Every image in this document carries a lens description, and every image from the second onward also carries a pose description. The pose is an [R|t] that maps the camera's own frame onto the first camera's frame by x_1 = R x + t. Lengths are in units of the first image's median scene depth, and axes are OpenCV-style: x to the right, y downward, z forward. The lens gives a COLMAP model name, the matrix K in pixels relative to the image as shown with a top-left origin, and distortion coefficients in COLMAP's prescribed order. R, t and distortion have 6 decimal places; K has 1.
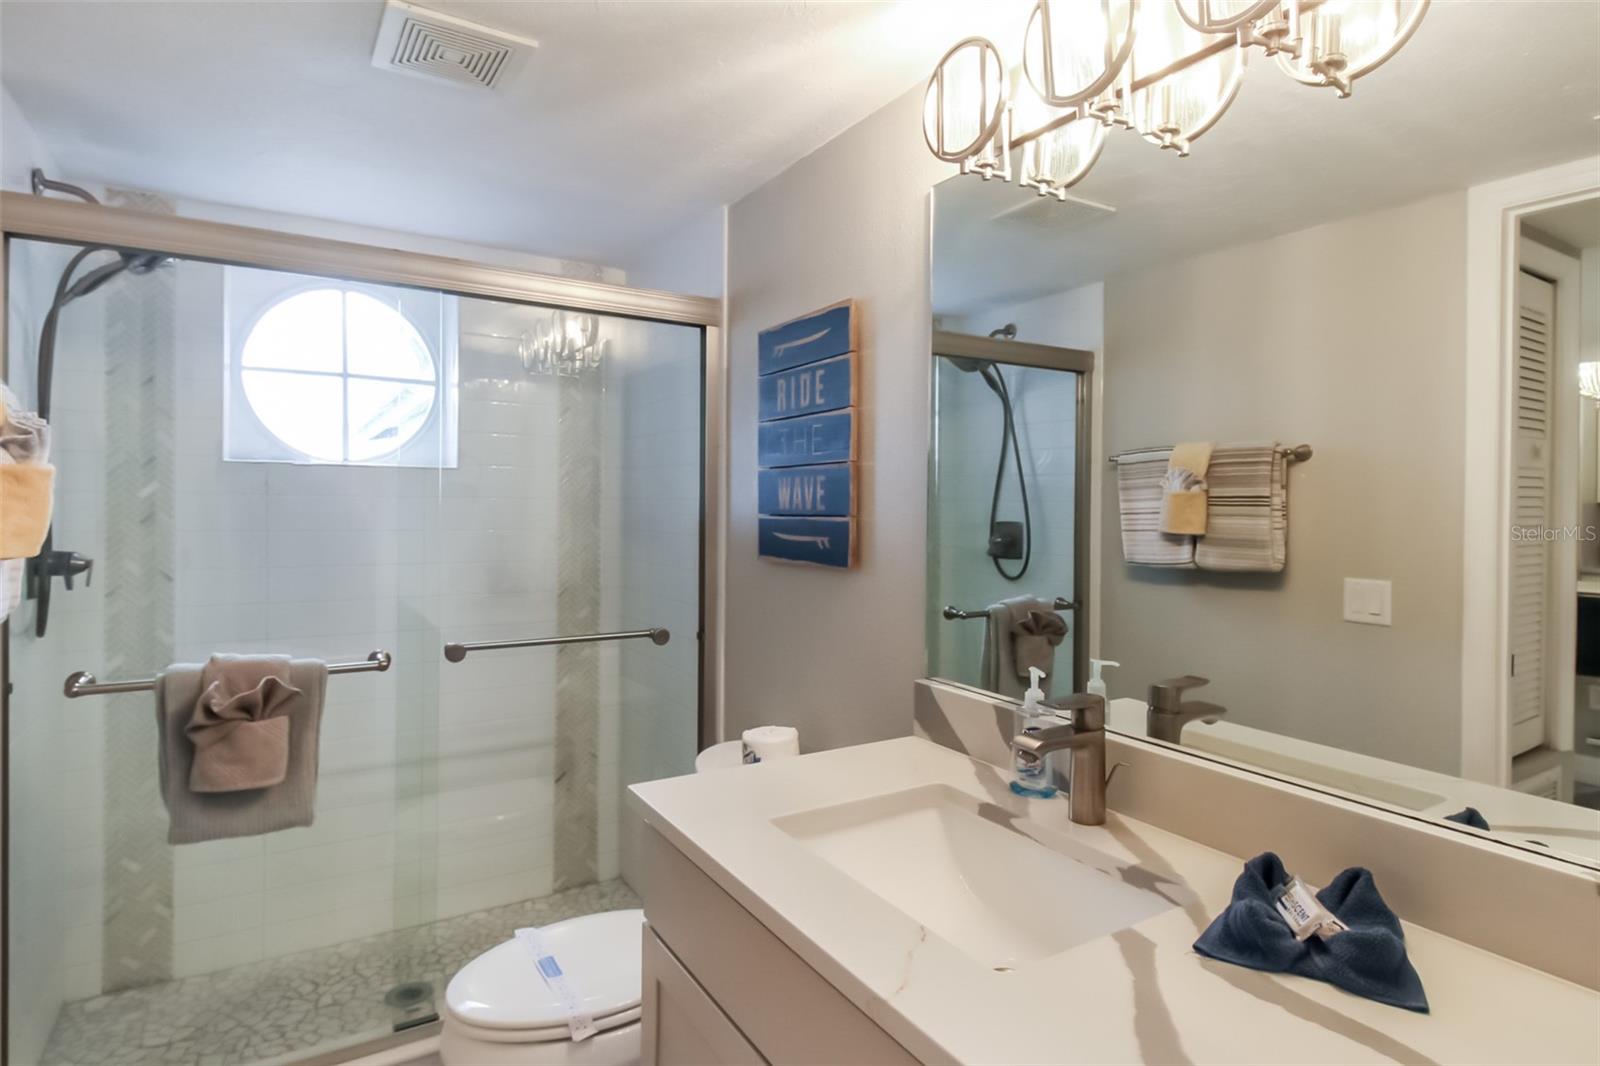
lens RADIAL K [[834.5, 0, 809.6], [0, 834.5, 495.3], [0, 0, 1]] dist [-0.002614, -0.001831]
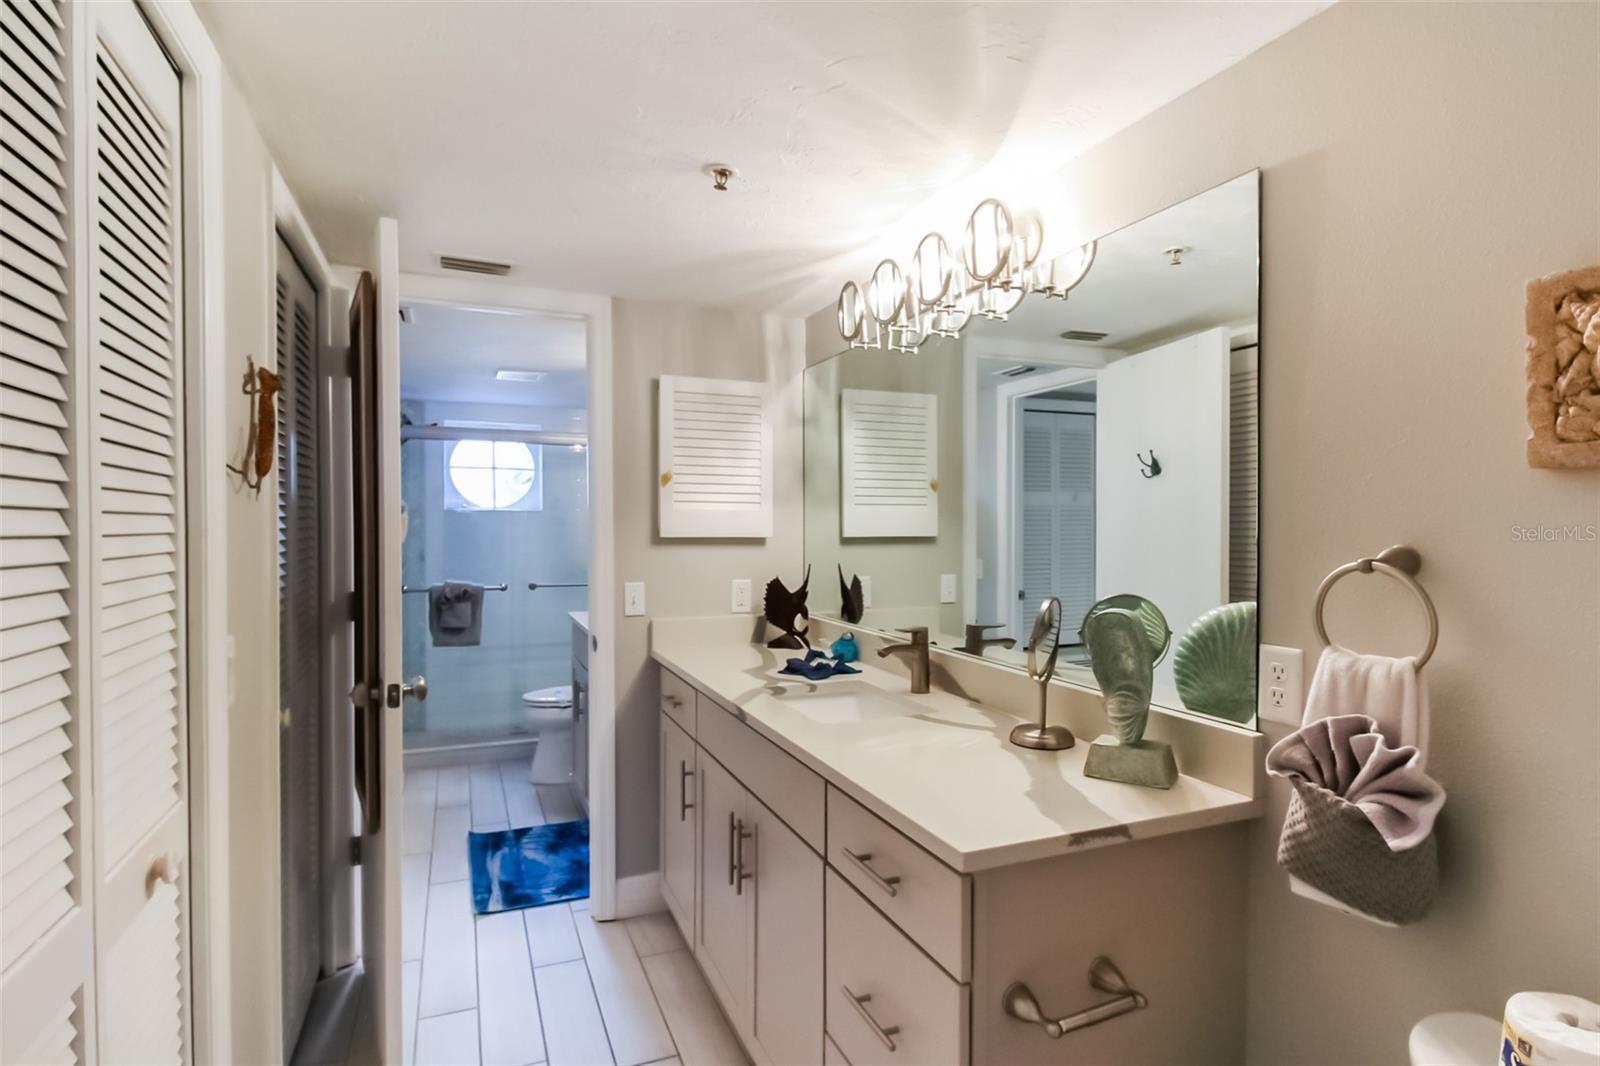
lens RADIAL K [[813.8, 0, 808.7], [0, 813.8, 532.4], [0, 0, 1]] dist [0.022744, -0.028047]
pose [[0.986631, -0.003062, -0.162940, 0.911304], [0.005242, 0.999902, 0.012948, -0.001447], [0.162885, -0.013629, 0.986551, -1.470655]]
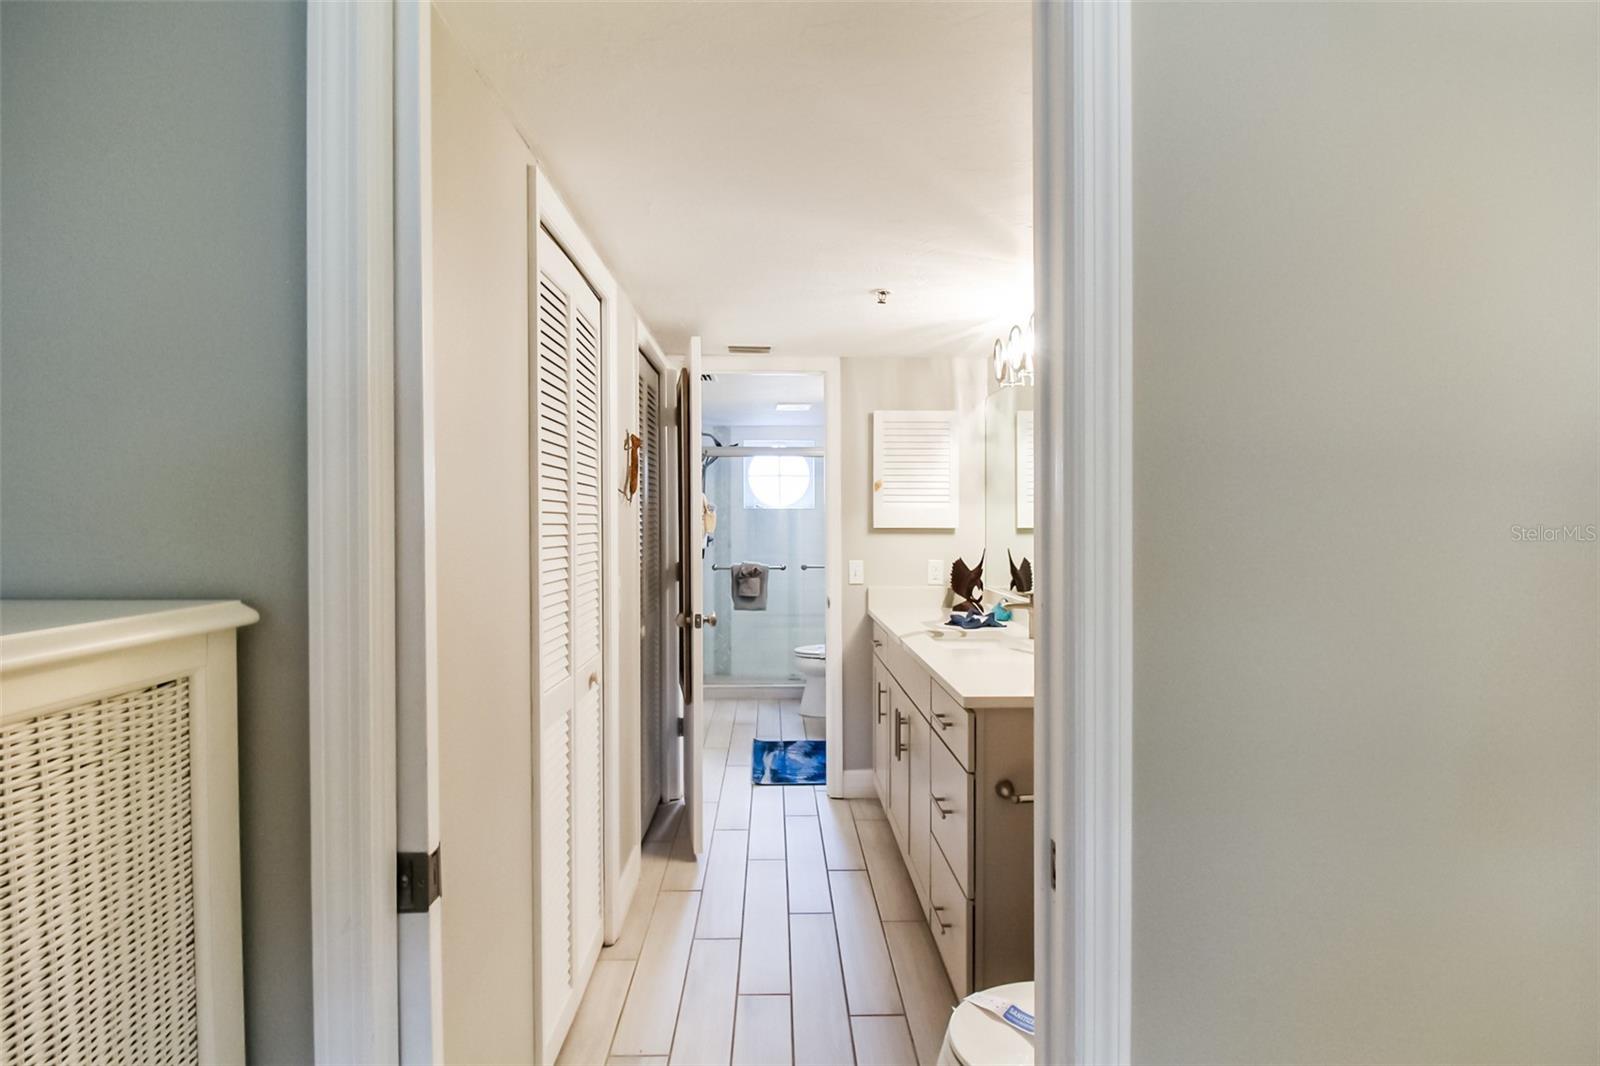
lens RADIAL K [[801.0, 0, 804.4], [0, 801.0, 525.3], [0, 0, 1]] dist [0.002632, -0.012781]
pose [[0.863575, -0.005044, -0.504196, 1.320964], [0.010274, 0.999918, 0.007593, 0.001819], [0.504116, -0.011738, 0.863556, -1.941414]]
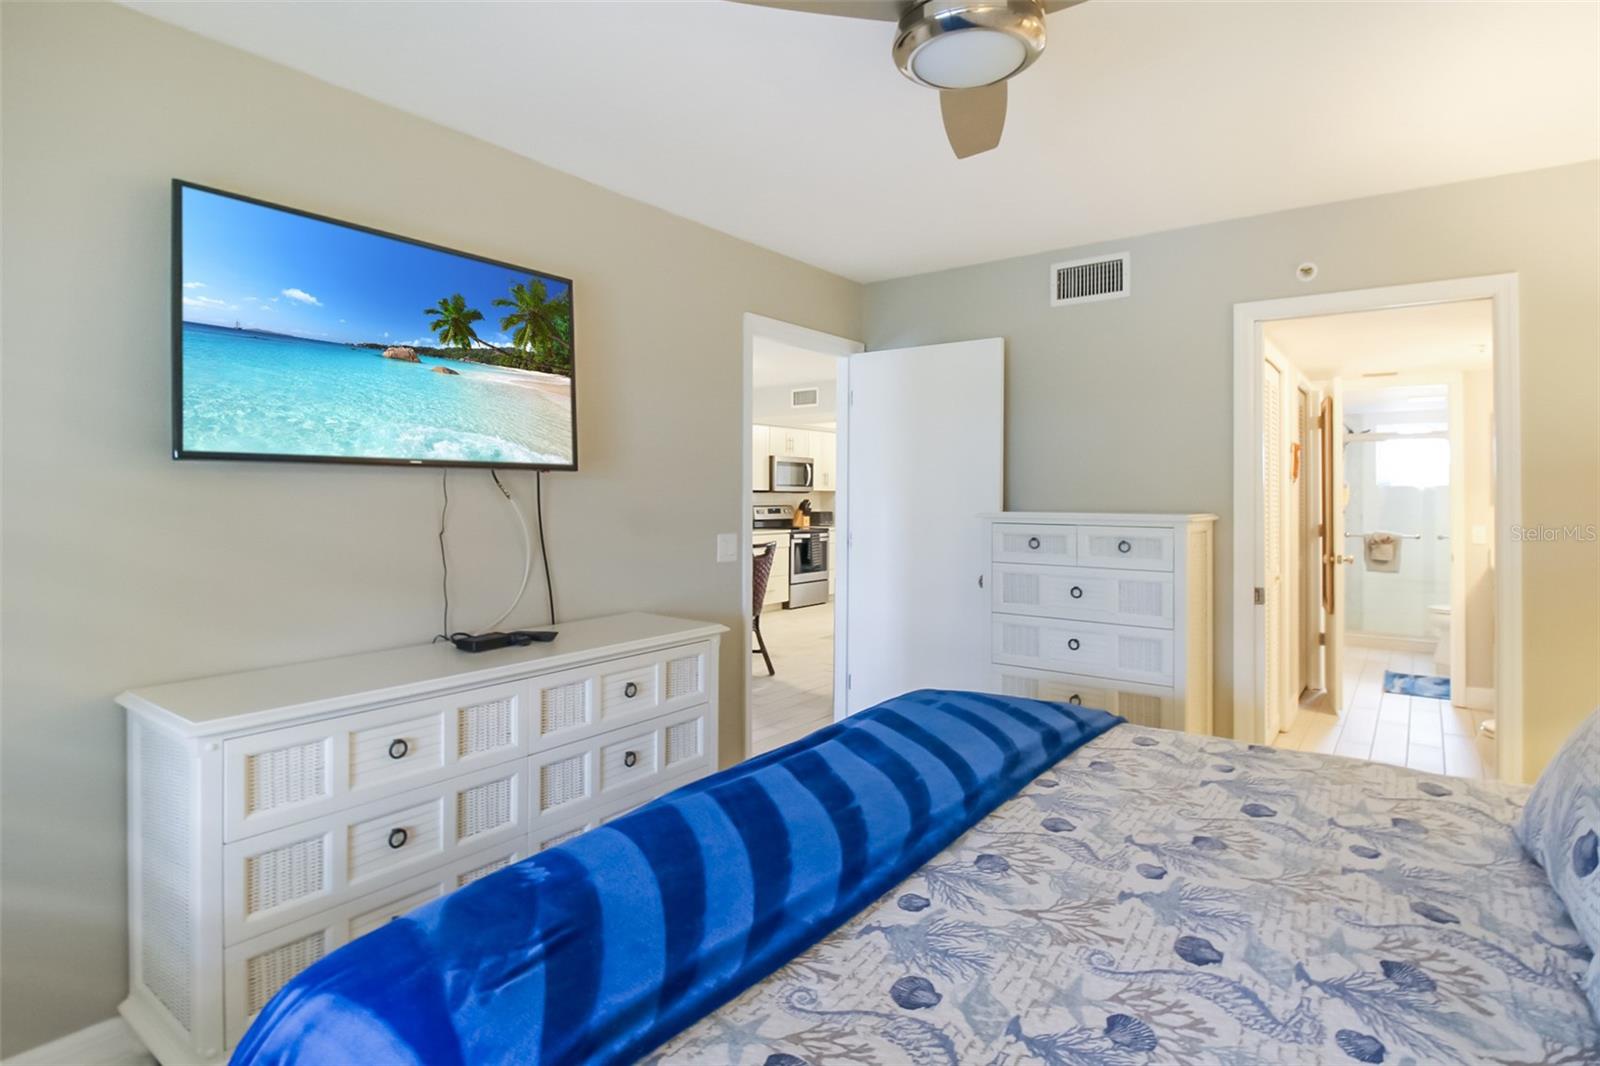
lens RADIAL K [[834.5, 0, 809.6], [0, 834.5, 495.3], [0, 0, 1]] dist [-0.002614, -0.001831]
pose [[0.358552, -0.008931, -0.933467, 2.298581], [0.005401, 0.999957, -0.007493, 0.016890], [0.933494, -0.002355, 0.358585, -3.334262]]
